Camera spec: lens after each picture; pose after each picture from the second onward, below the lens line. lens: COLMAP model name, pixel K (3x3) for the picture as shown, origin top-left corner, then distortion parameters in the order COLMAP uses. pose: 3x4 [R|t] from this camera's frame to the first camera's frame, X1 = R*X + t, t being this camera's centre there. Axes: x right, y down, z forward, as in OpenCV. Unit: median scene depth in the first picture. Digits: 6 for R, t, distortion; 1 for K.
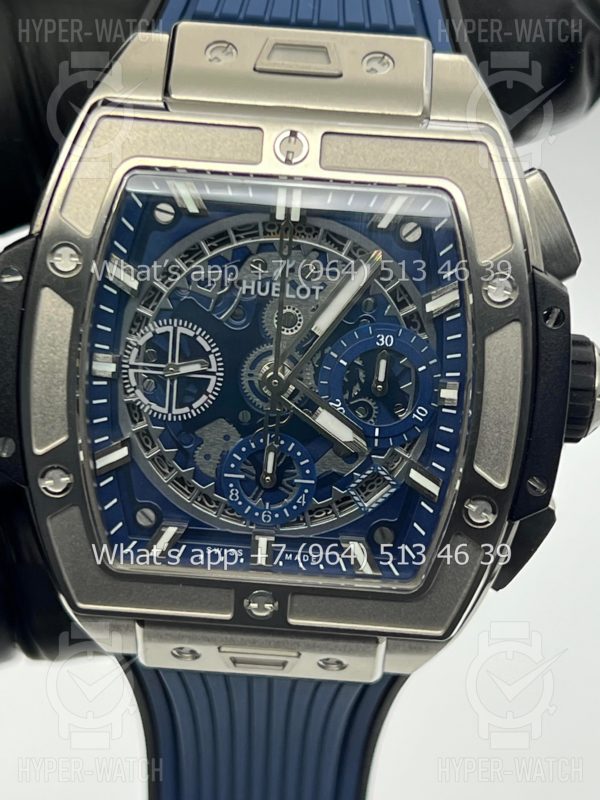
lens RADIAL K [[1904.7, 0, 281.9], [0, 1904.7, 407.0], [0, 0, 1]] dist [0.246355, 0.000000]
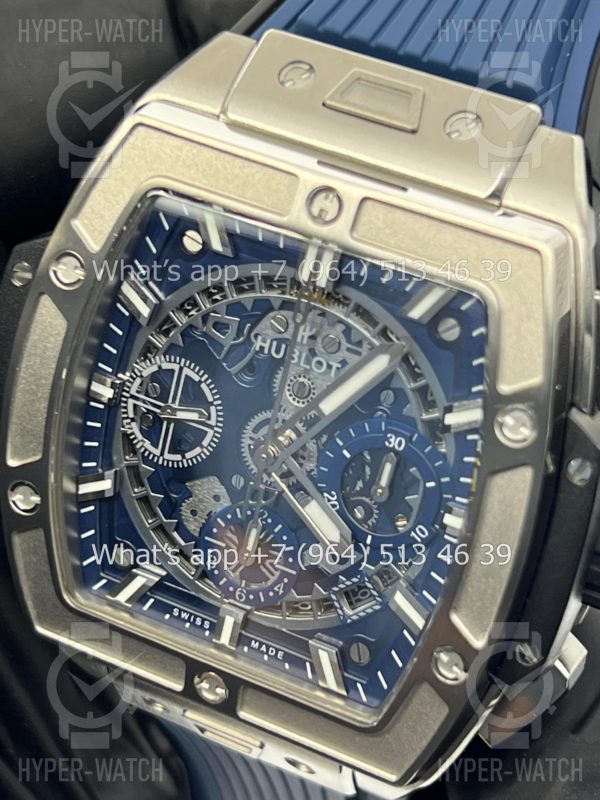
lens RADIAL K [[1904.7, 0, 299.4], [0, 1904.7, 394.7], [0, 0, 1]] dist [0.246355, 0.000000]
pose [[0.925513, 0.248911, -0.285429, 0.252704], [-0.223865, 0.967474, 0.117806, -0.146379], [0.305468, -0.045134, 0.951132, 0.165522]]
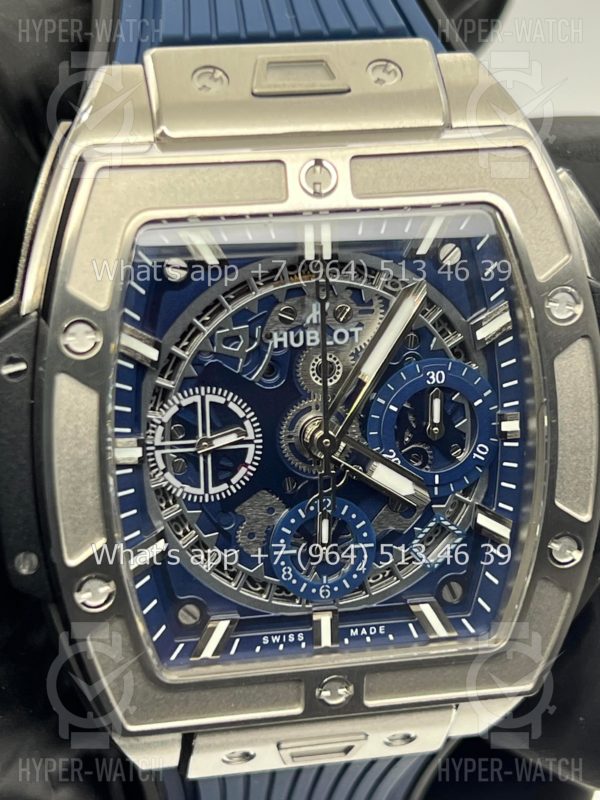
lens RADIAL K [[1904.7, 0, 293.6], [0, 1904.7, 399.2], [0, 0, 1]] dist [0.246355, 0.000000]
pose [[0.967477, -0.142949, 0.208696, -0.197743], [0.141397, 0.989699, 0.022418, -0.053891], [-0.209751, 0.007820, 0.977724, 0.135440]]
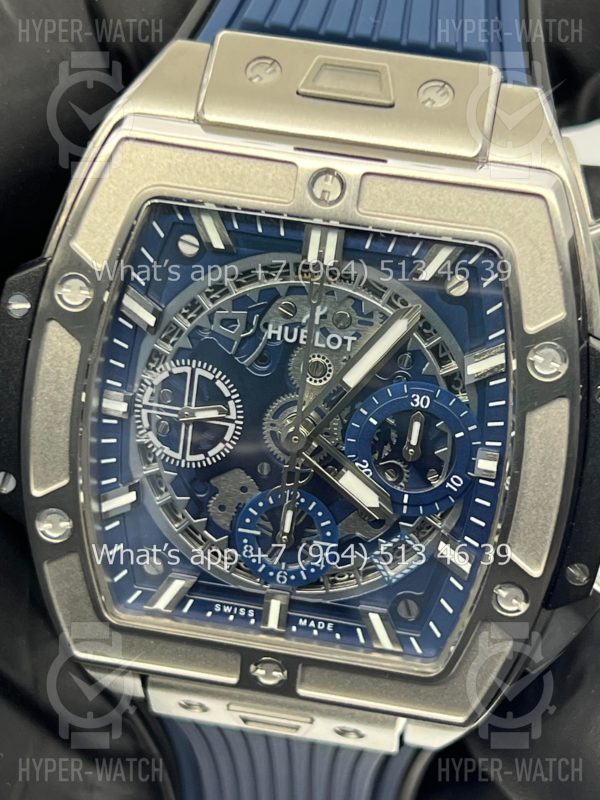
lens RADIAL K [[1904.7, 0, 292.8], [0, 1904.7, 396.1], [0, 0, 1]] dist [0.246355, 0.000000]
pose [[0.993326, 0.075101, -0.087543, 0.072366], [-0.068679, 0.994876, 0.074193, -0.099541], [0.092667, -0.067685, 0.993394, 0.093386]]
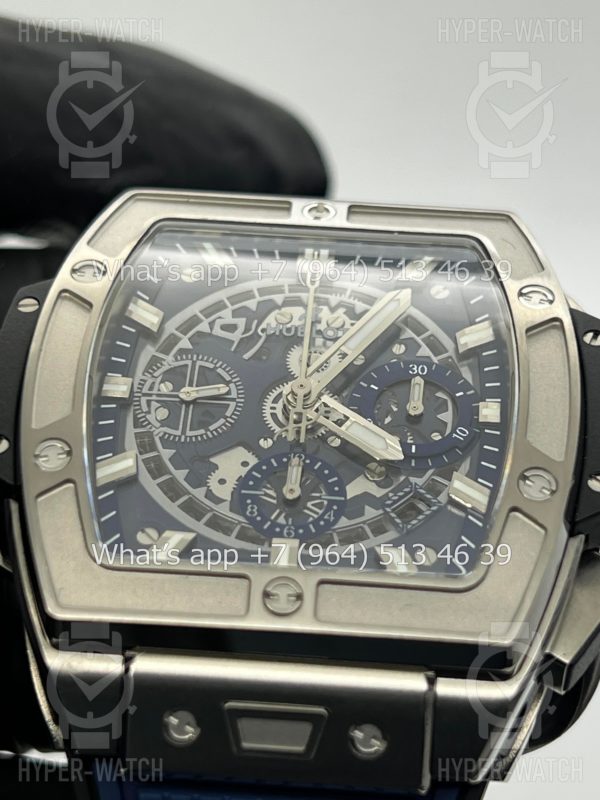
lens RADIAL K [[1904.7, 0, 280.9], [0, 1904.7, 388.9], [0, 0, 1]] dist [0.246355, 0.000000]
pose [[0.999326, 0.032200, 0.017643, -0.029316], [-0.006758, 0.633615, -0.773619, 0.690799], [-0.036090, 0.772978, 0.633405, 0.412519]]
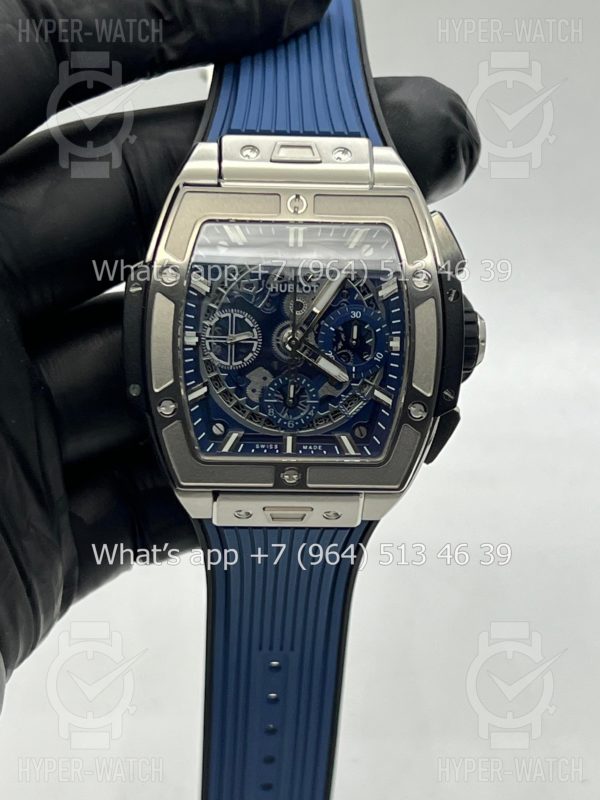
lens RADIAL K [[1904.7, 0, 297.1], [0, 1904.7, 399.5], [0, 0, 1]] dist [0.246355, 0.000000]
pose [[0.995707, -0.055248, 0.074270, -0.127898], [0.058713, 0.997246, -0.045314, 0.113990], [-0.071562, 0.049480, 0.996208, -0.684485]]
